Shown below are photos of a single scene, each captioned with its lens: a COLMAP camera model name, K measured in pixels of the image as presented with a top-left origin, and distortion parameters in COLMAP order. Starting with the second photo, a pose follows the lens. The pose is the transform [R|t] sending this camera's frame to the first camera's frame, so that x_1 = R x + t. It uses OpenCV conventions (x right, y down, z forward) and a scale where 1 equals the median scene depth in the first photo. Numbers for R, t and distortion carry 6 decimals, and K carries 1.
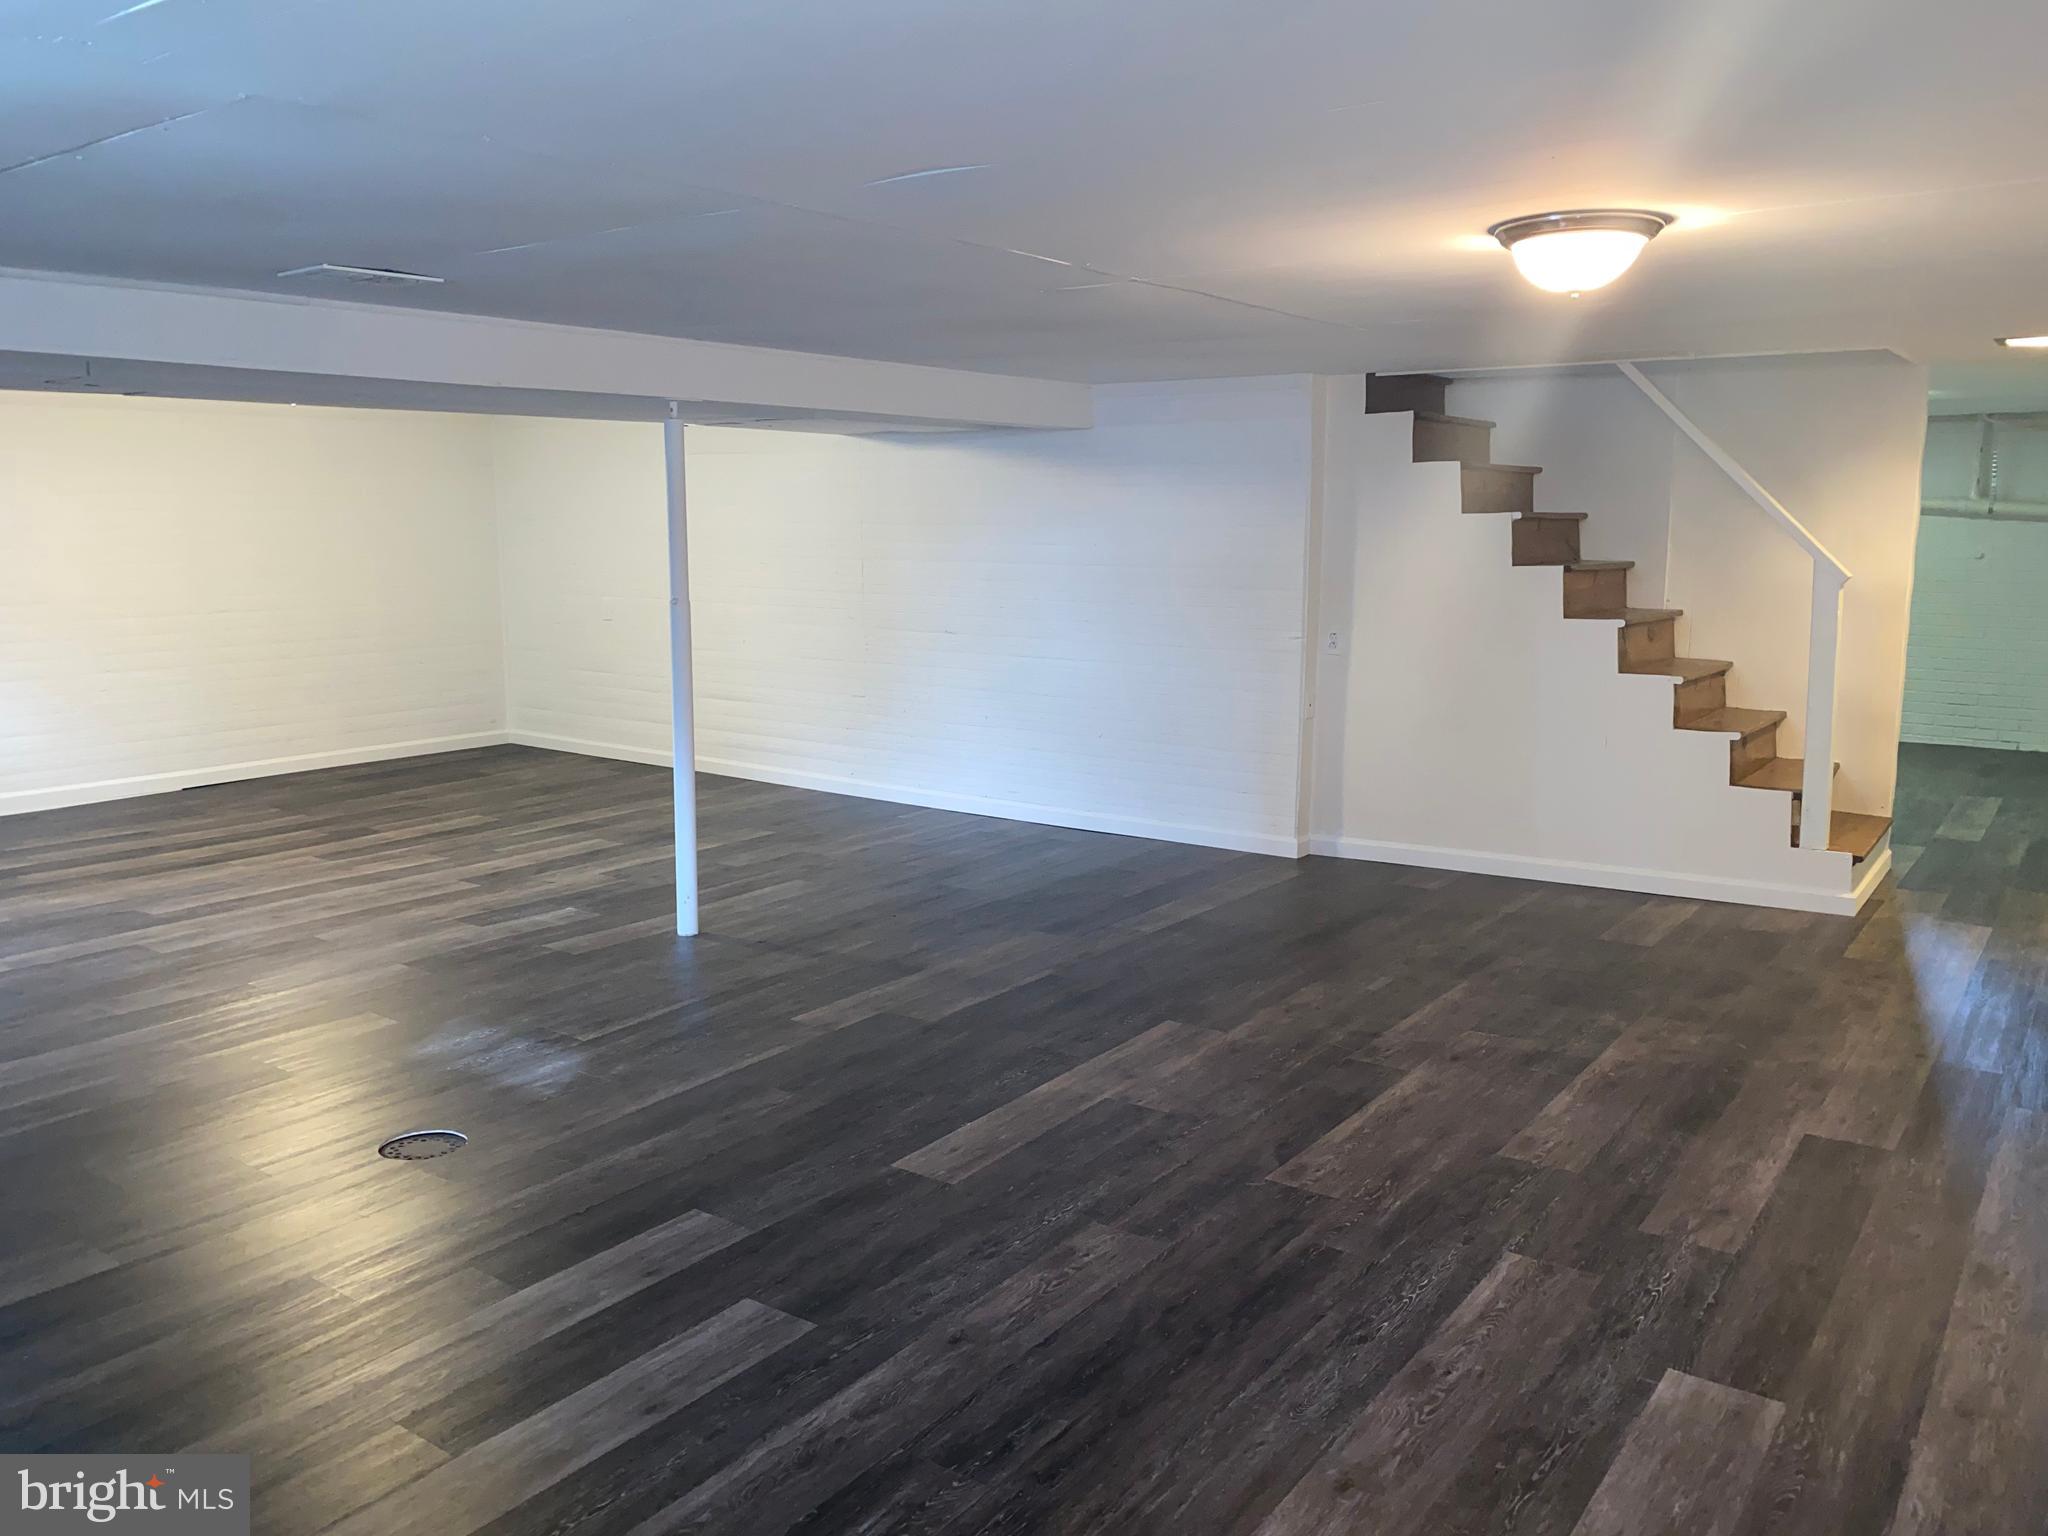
lens RADIAL K [[1568.2, 0, 1019.0], [0, 1568.2, 767.3], [0, 0, 1]] dist [-0.009657, 0.036986]
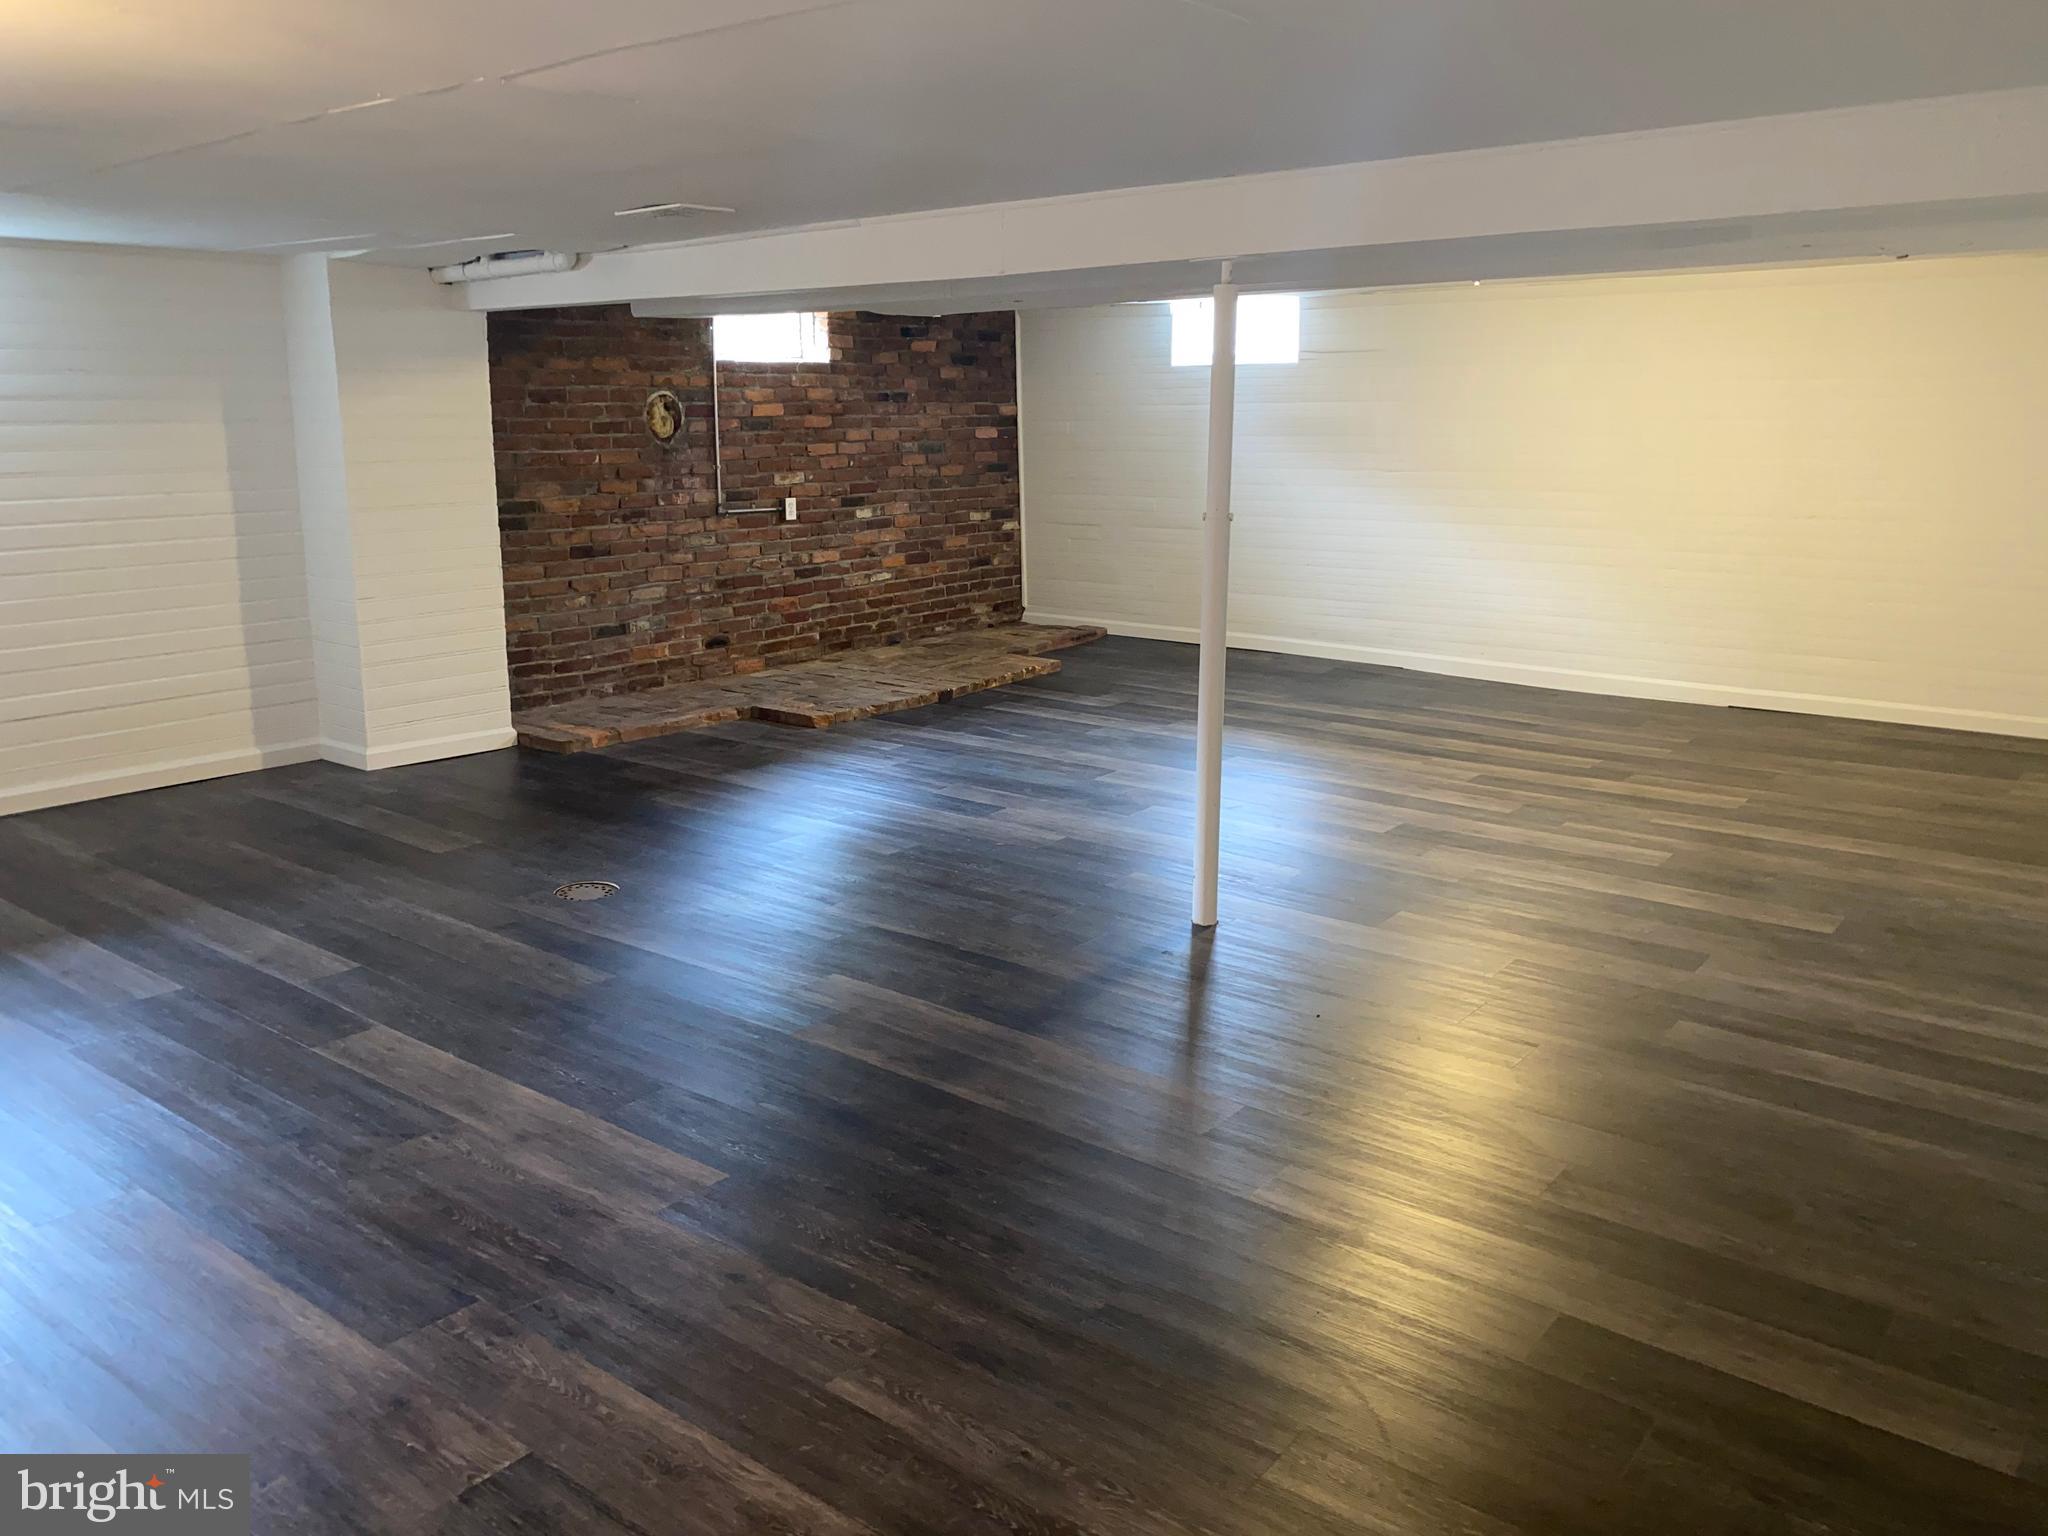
lens RADIAL K [[1568.2, 0, 990.2], [0, 1568.2, 752.5], [0, 0, 1]] dist [-0.009657, 0.036986]
pose [[-0.046092, 0.229879, -0.972127, 0.748887], [-0.150360, 0.960478, 0.234253, -0.201581], [0.987556, 0.156966, -0.009706, 1.150983]]
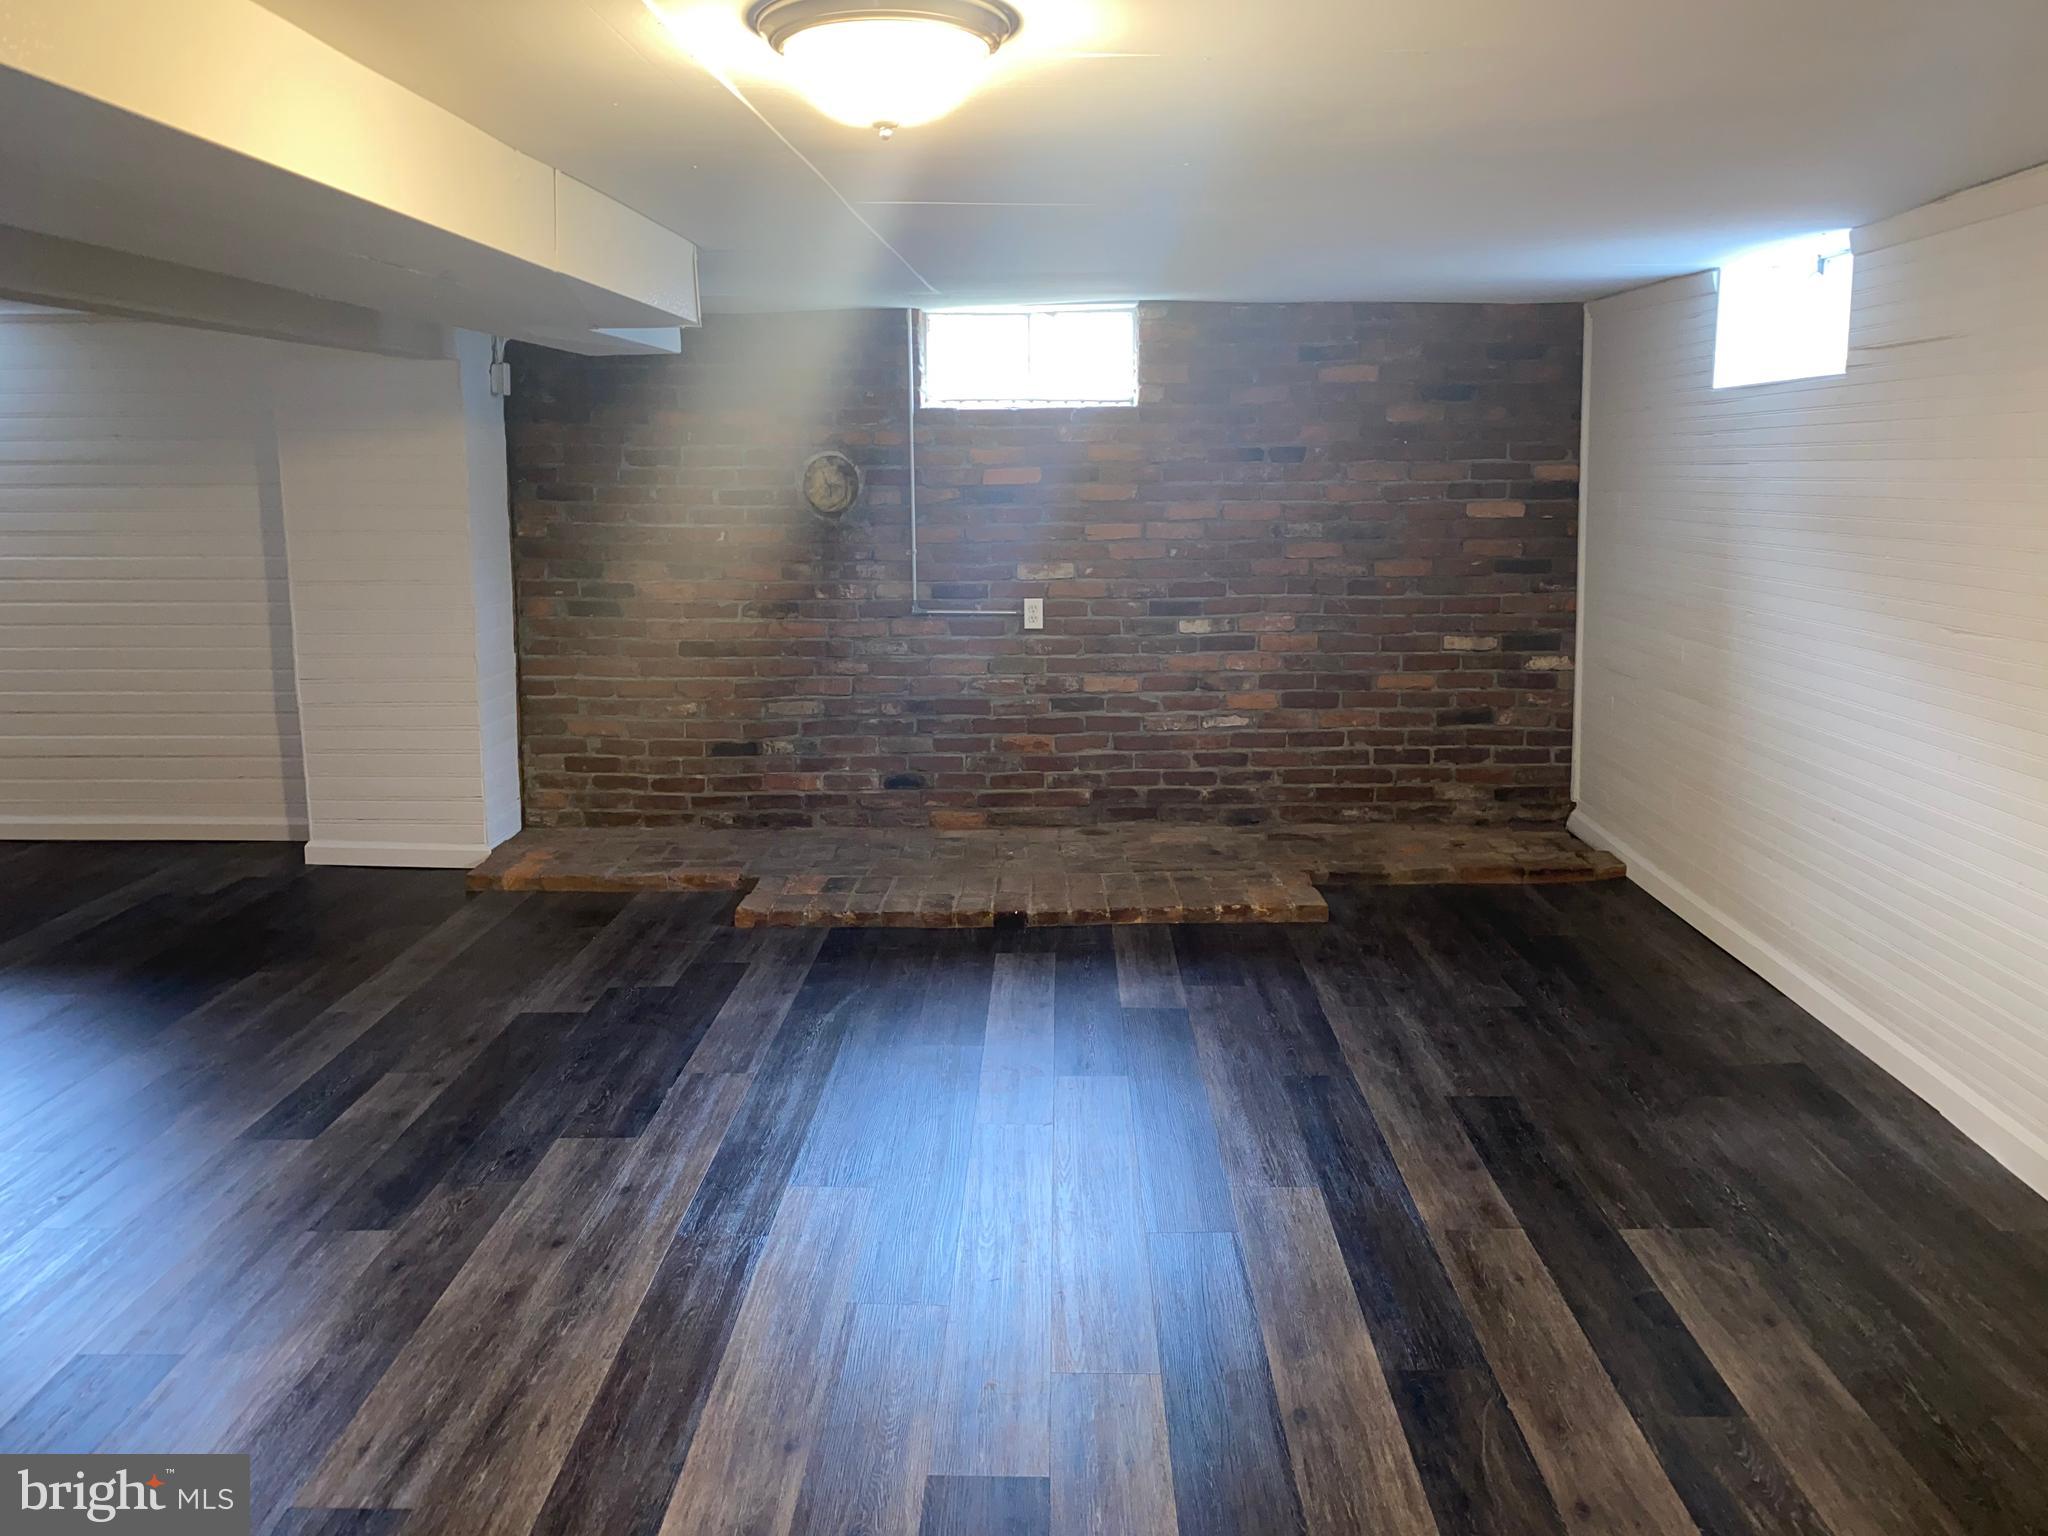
lens RADIAL K [[1568.2, 0, 1015.0], [0, 1568.2, 728.8], [0, 0, 1]] dist [-0.009657, 0.036986]
pose [[-0.830893, 0.115930, -0.544222, -0.412197], [-0.062855, 0.952241, 0.298810, -0.313331], [0.552871, 0.282486, -0.783923, 1.938068]]
